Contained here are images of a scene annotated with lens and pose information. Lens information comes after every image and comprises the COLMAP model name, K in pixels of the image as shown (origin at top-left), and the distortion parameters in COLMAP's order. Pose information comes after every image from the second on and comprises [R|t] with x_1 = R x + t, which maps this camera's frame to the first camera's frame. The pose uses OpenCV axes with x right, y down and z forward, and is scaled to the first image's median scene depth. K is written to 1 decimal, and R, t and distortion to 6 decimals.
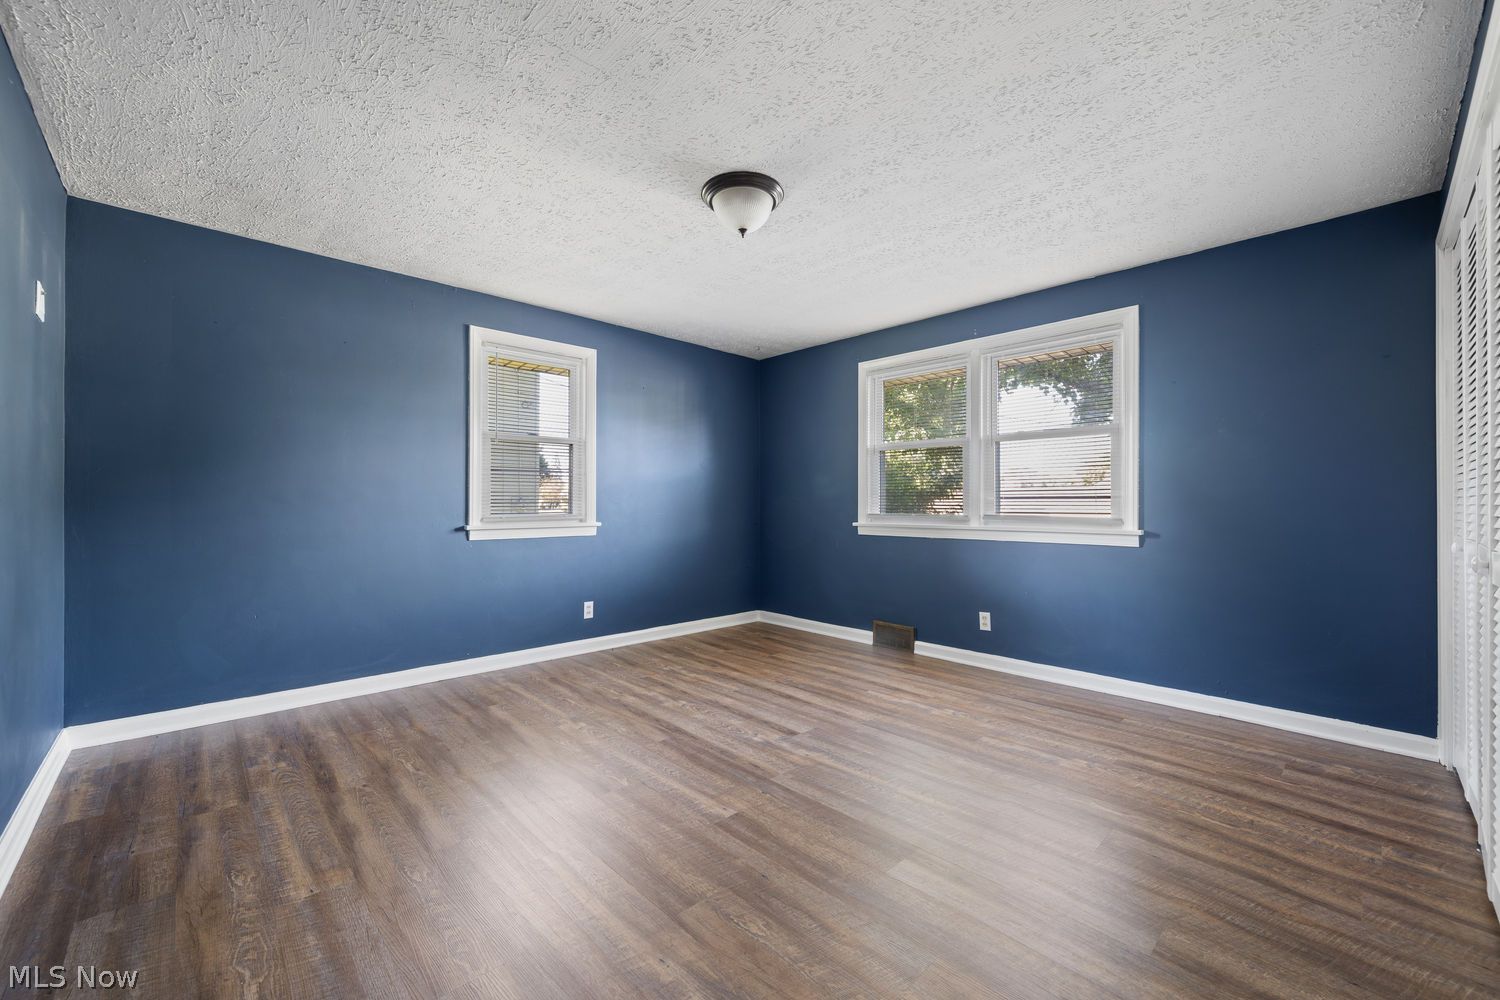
lens RADIAL K [[588.1, 0, 744.1], [0, 588.1, 498.4], [0, 0, 1]] dist [0.002340, -0.000755]
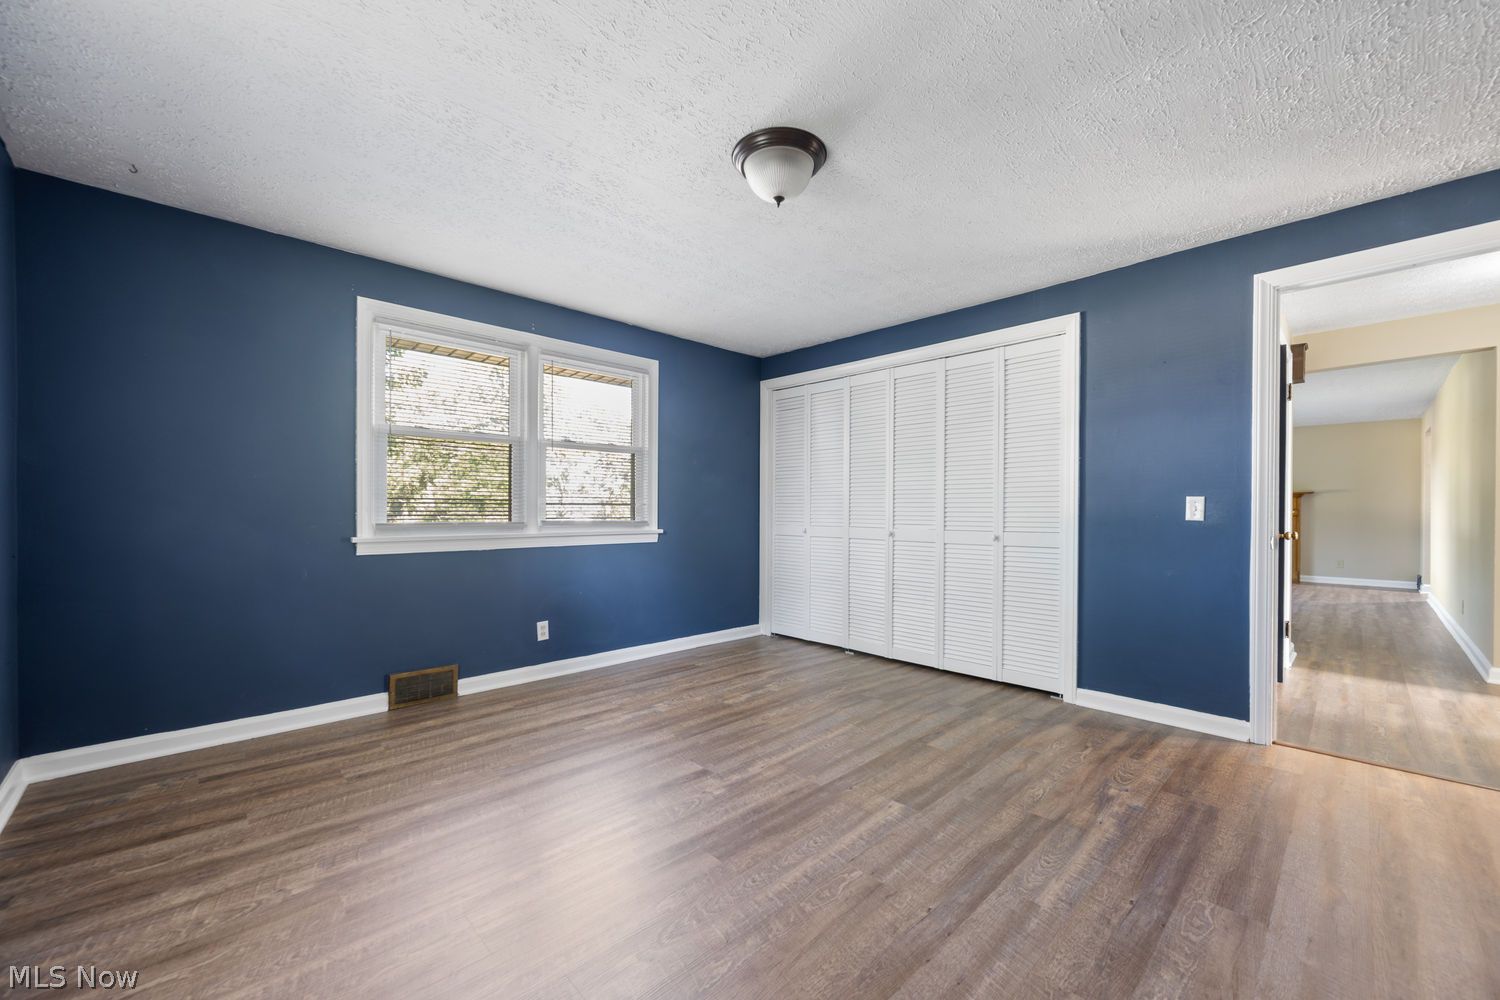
lens RADIAL K [[588.1, 0, 755.1], [0, 588.1, 513.3], [0, 0, 1]] dist [0.002340, -0.000755]
pose [[-0.009052, -0.007334, 0.999932, -0.653765], [-0.012189, 0.999900, 0.007224, 0.005168], [-0.999885, -0.012123, -0.009141, 0.772727]]
